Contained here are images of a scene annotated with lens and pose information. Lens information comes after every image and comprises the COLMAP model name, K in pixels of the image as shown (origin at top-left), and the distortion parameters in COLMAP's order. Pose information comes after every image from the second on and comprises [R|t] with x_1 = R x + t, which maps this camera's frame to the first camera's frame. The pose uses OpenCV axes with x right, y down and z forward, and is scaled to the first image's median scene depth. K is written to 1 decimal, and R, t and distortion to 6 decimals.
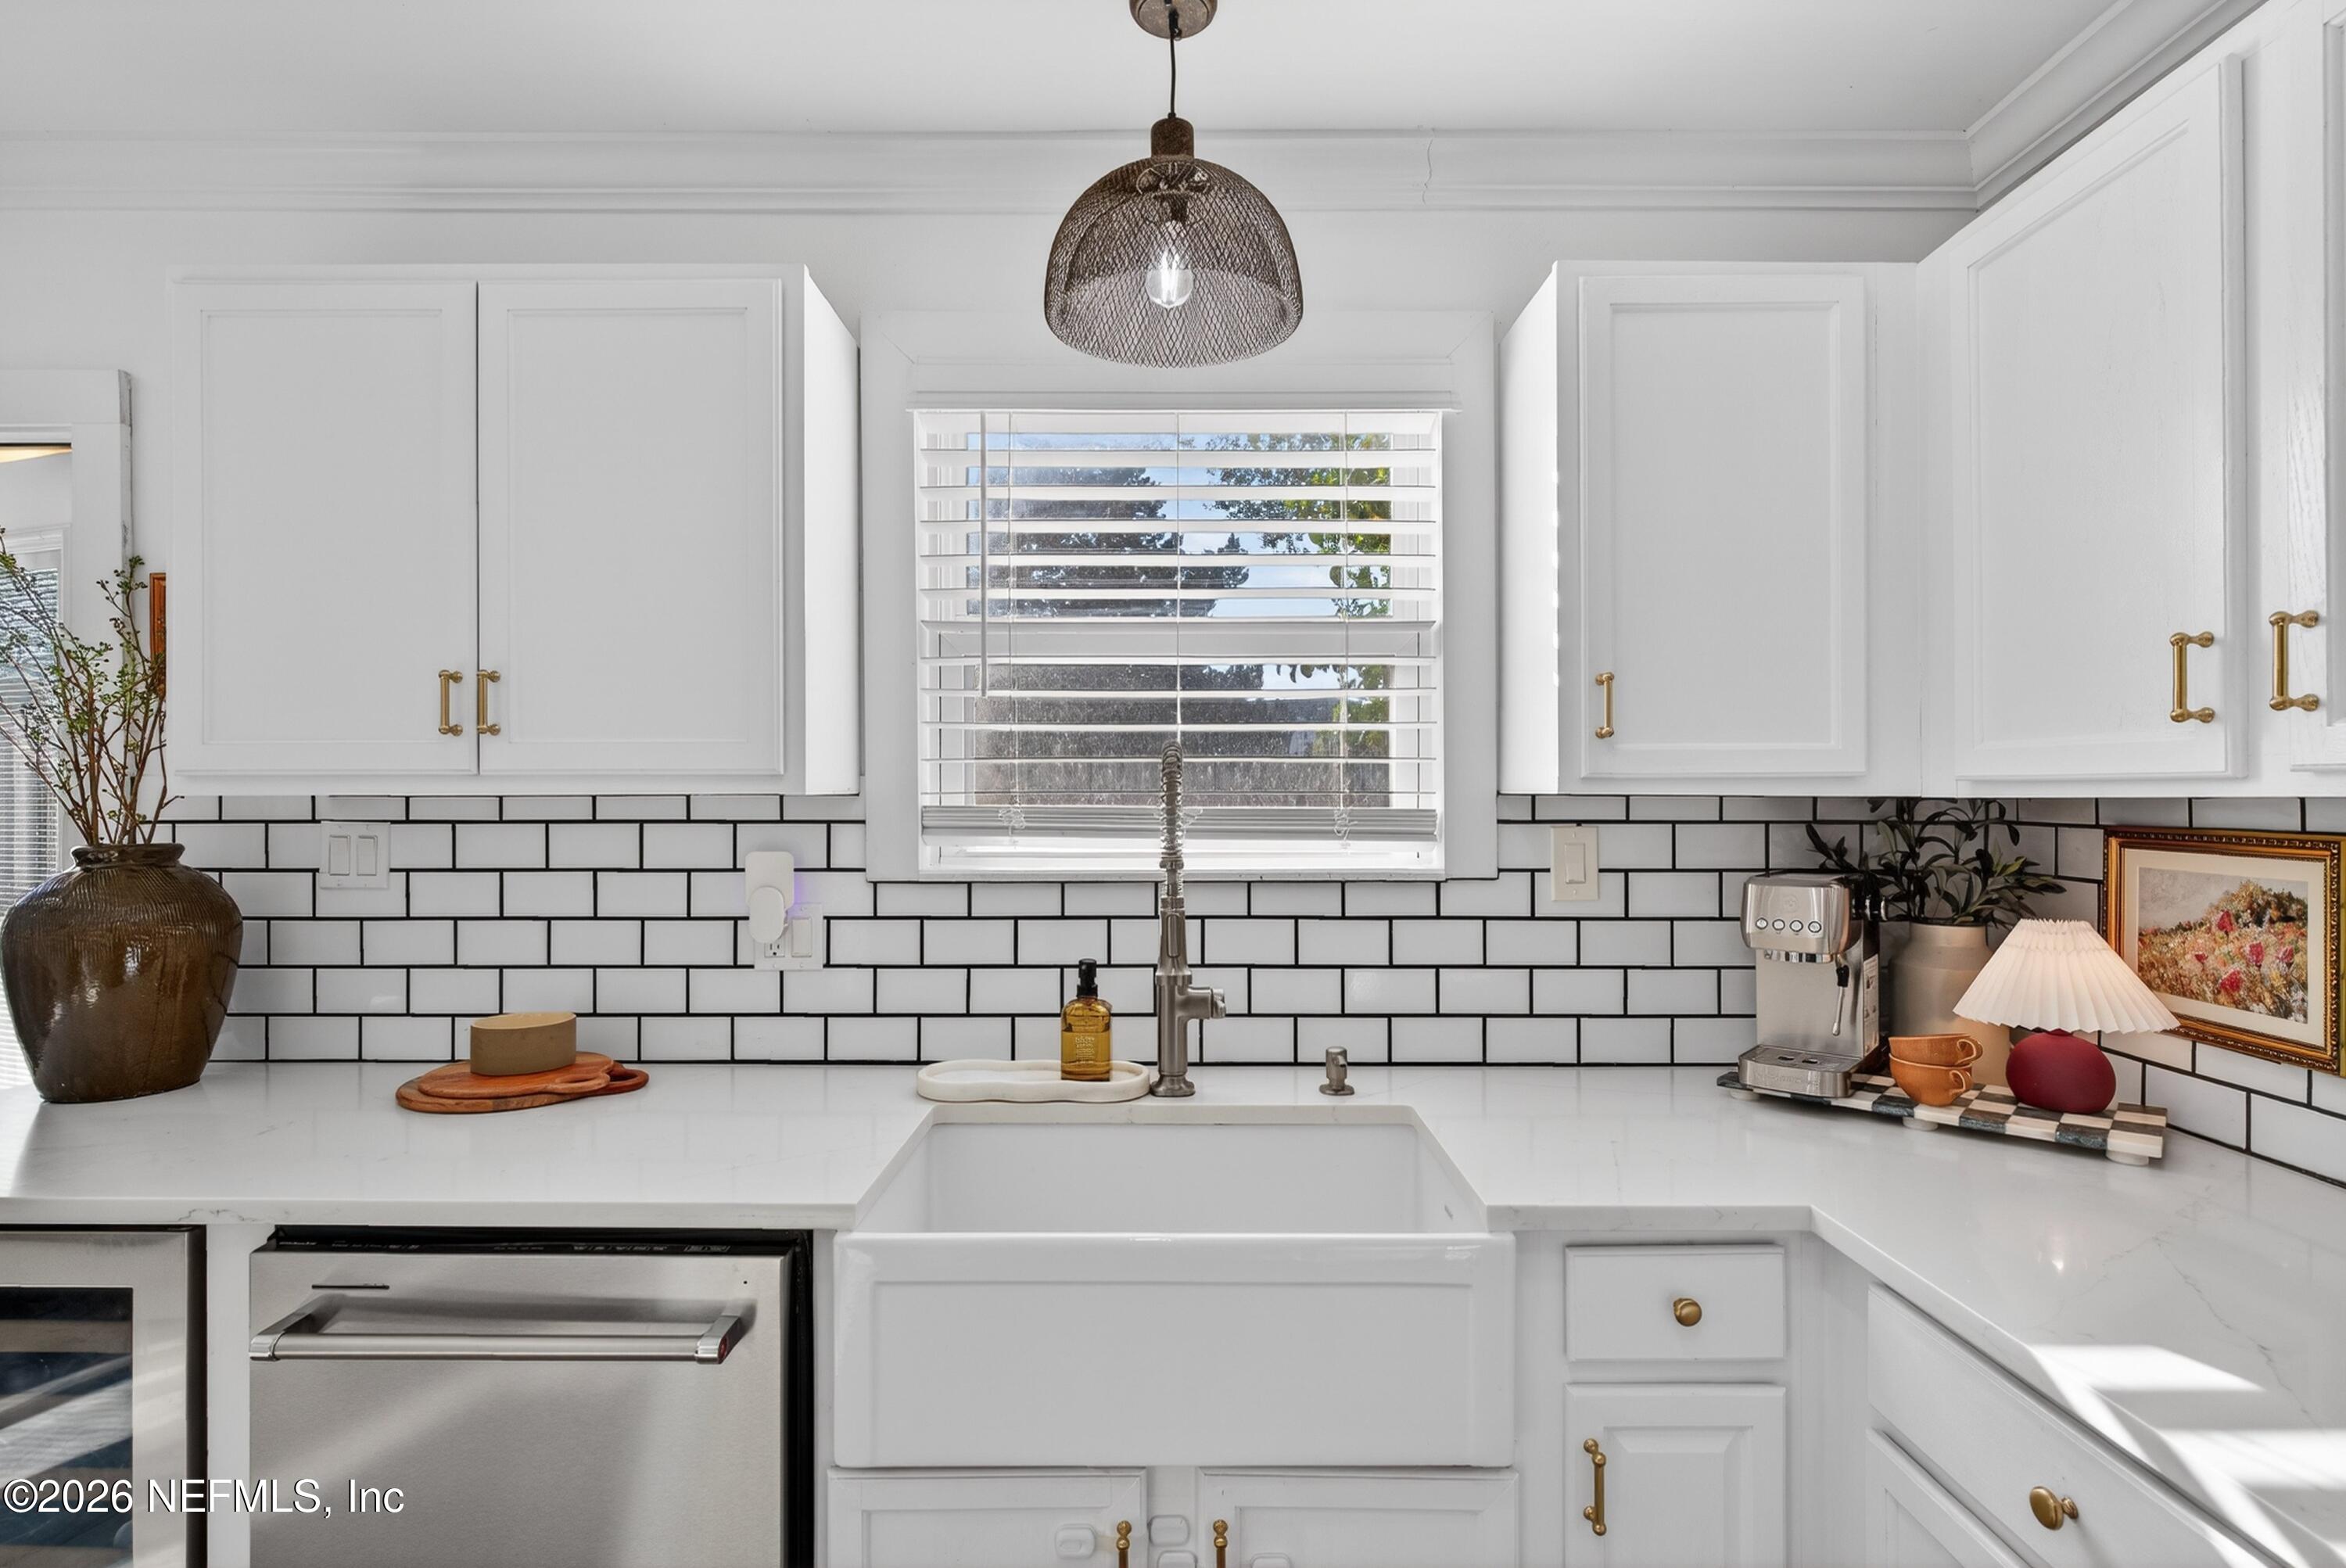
lens RADIAL K [[1169.9, 0, 1186.6], [0, 1169.9, 783.1], [0, 0, 1]] dist [0.011822, -0.003014]
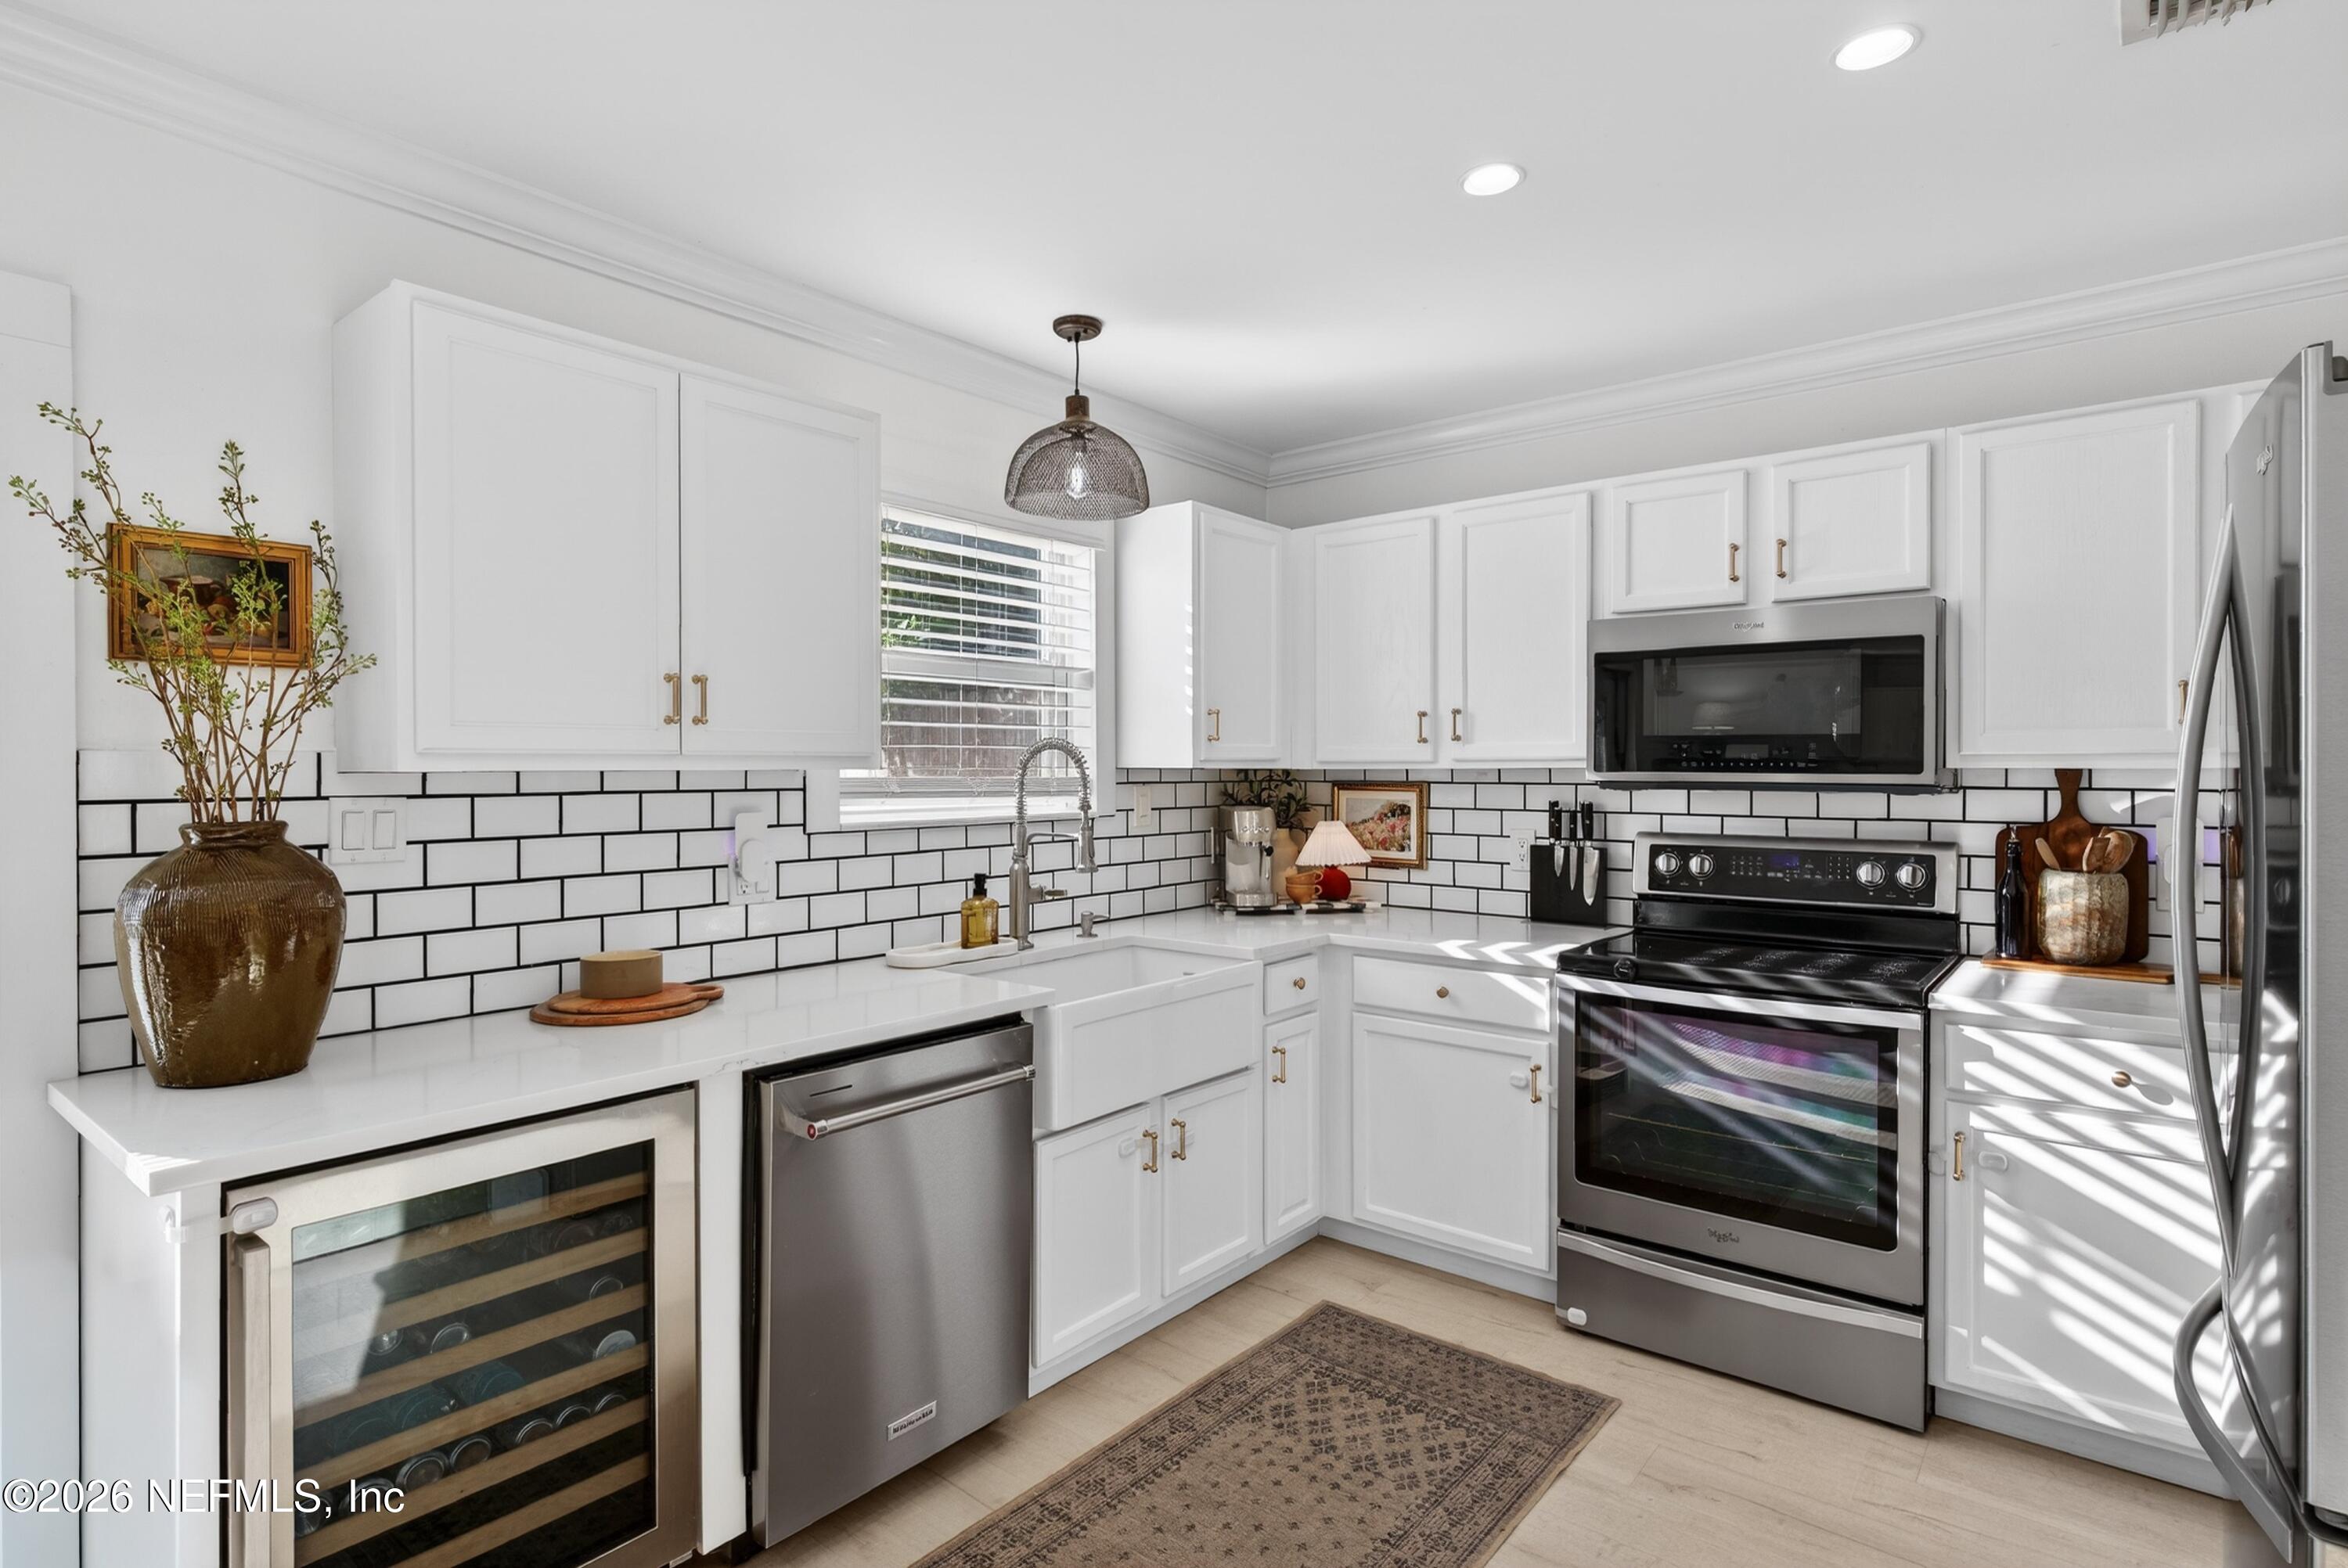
lens RADIAL K [[1193.0, 0, 1176.0], [0, 1193.0, 765.6], [0, 0, 1]] dist [-0.005598, -0.000957]
pose [[0.609627, -0.000636, 0.792688, -1.194537], [-0.010084, 0.999913, 0.008557, -0.010982], [-0.792624, -0.013210, 0.609567, -0.189141]]
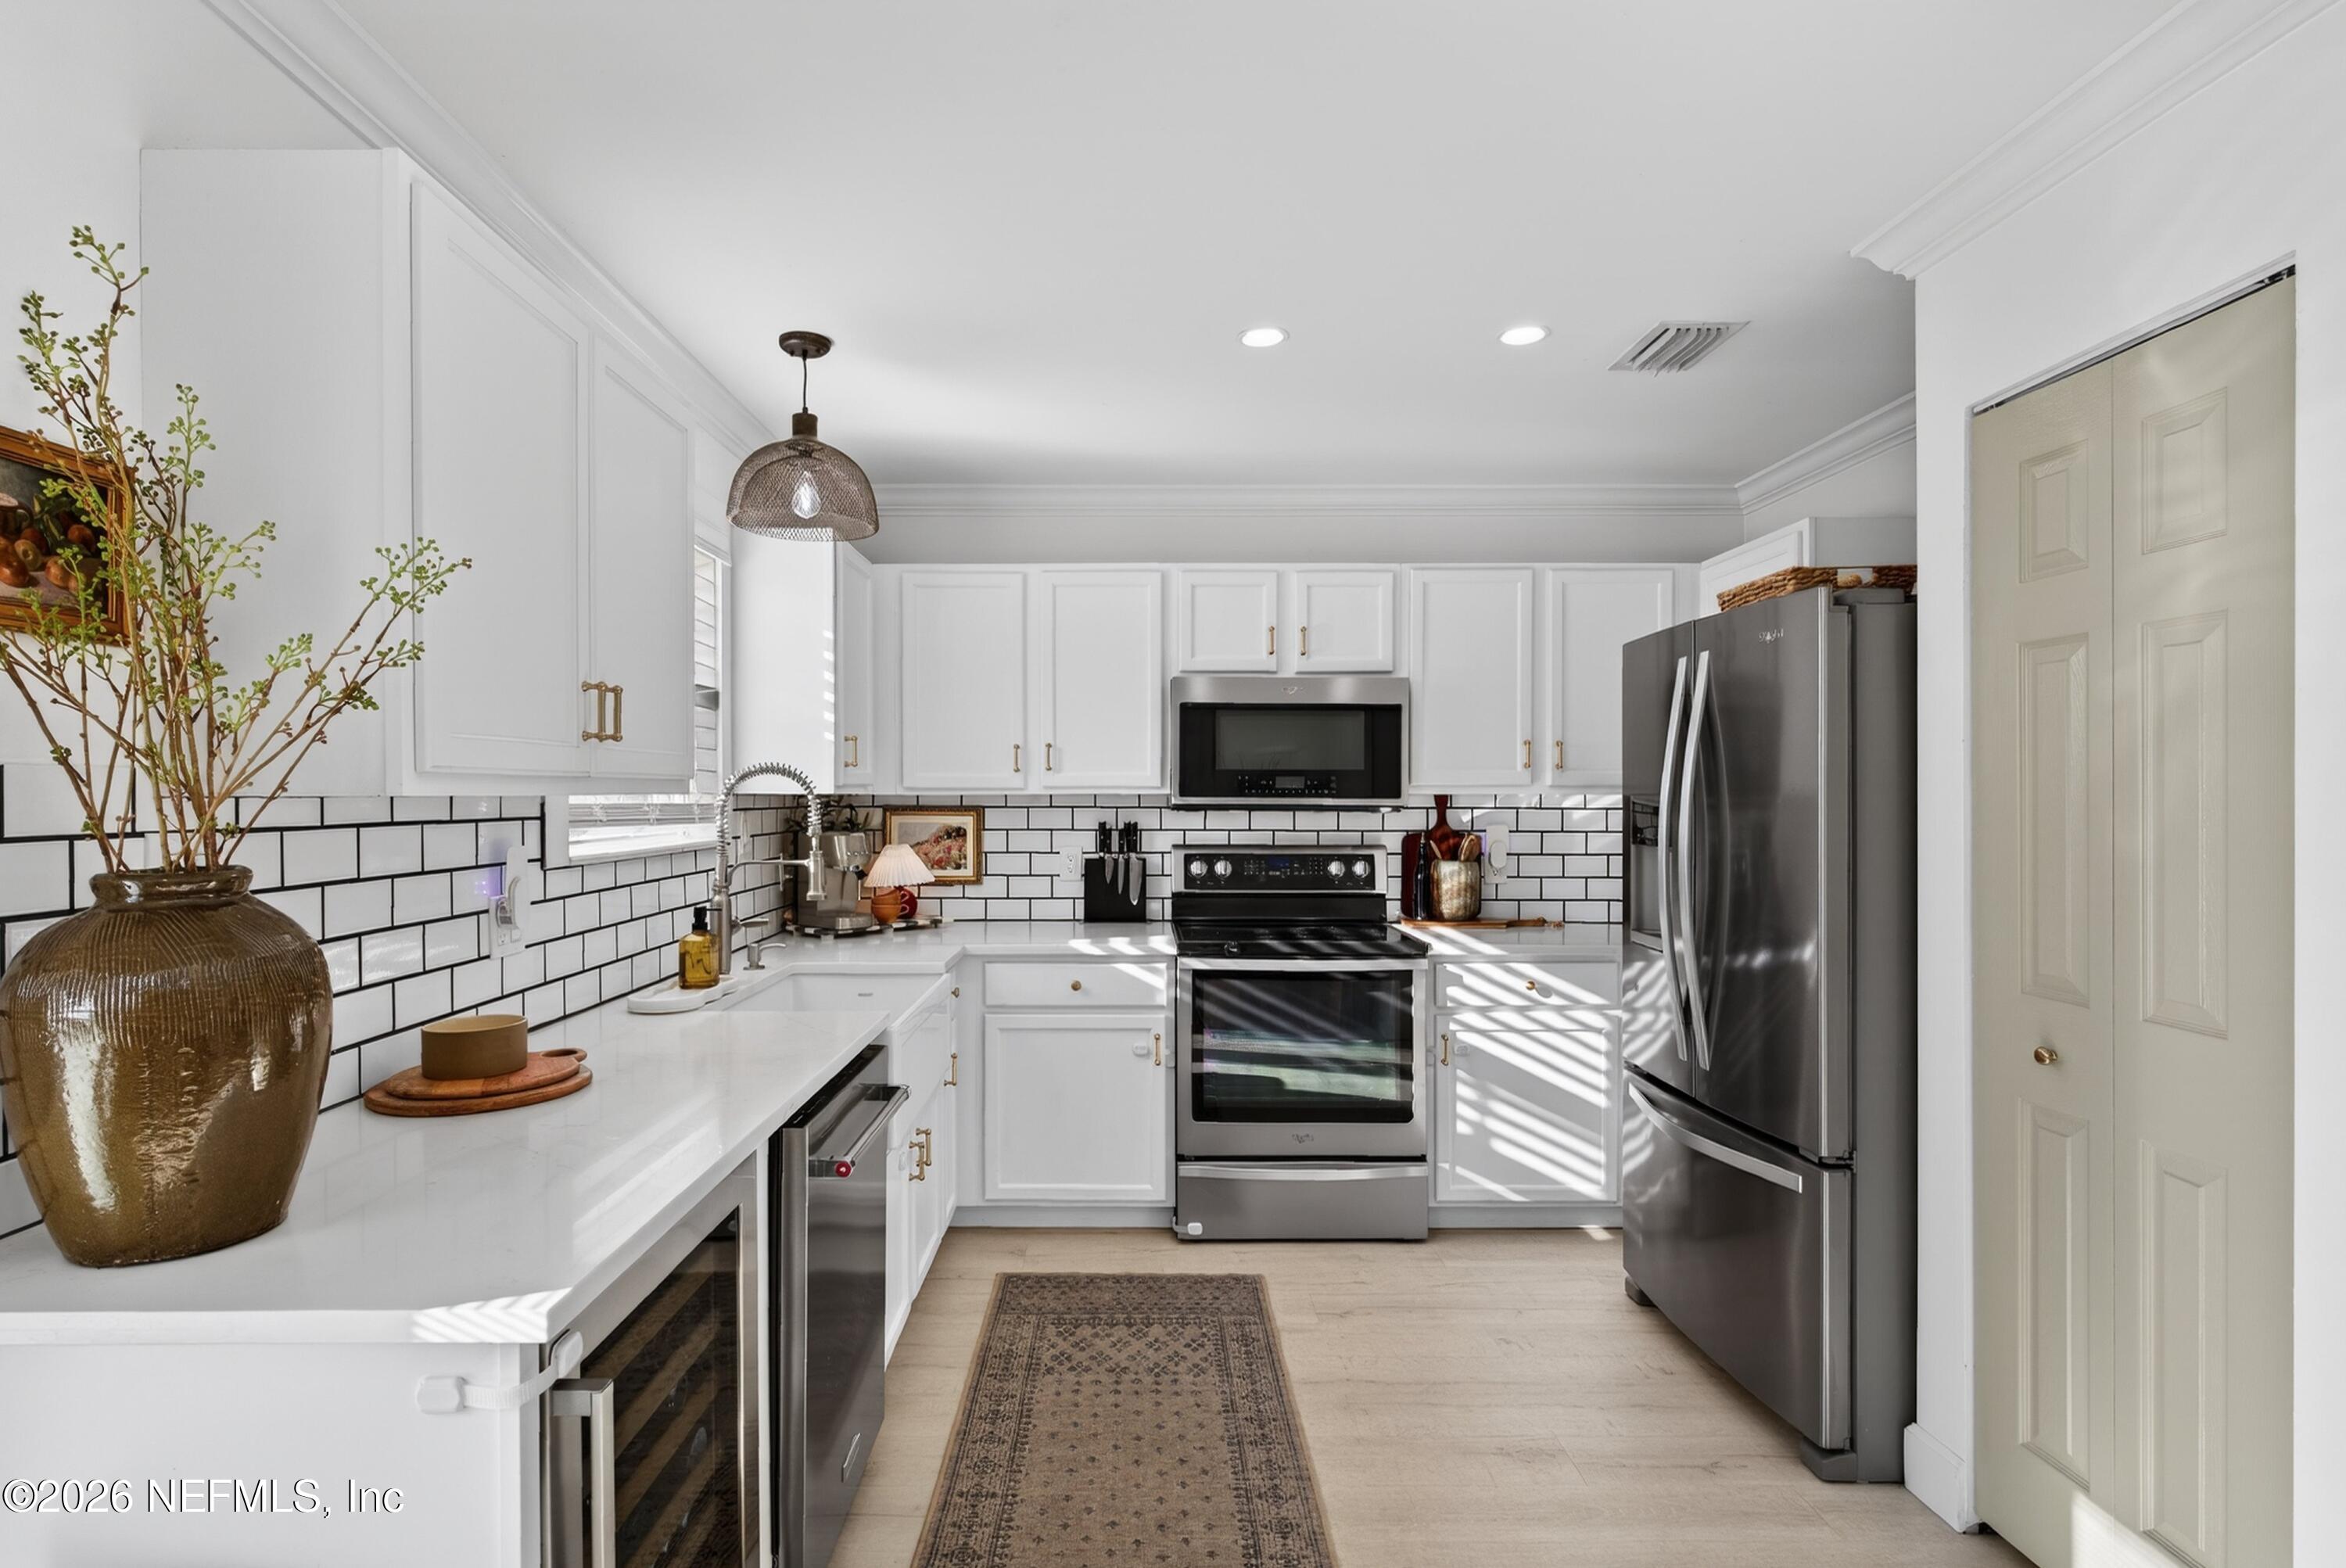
lens RADIAL K [[1169.9, 0, 1152.0], [0, 1169.9, 798.3], [0, 0, 1]] dist [0.011822, -0.003014]
pose [[-0.033122, -0.005272, 0.999437, -1.567763], [-0.015710, 0.999865, 0.004753, -0.000534], [-0.999328, -0.015543, -0.033200, 0.480010]]
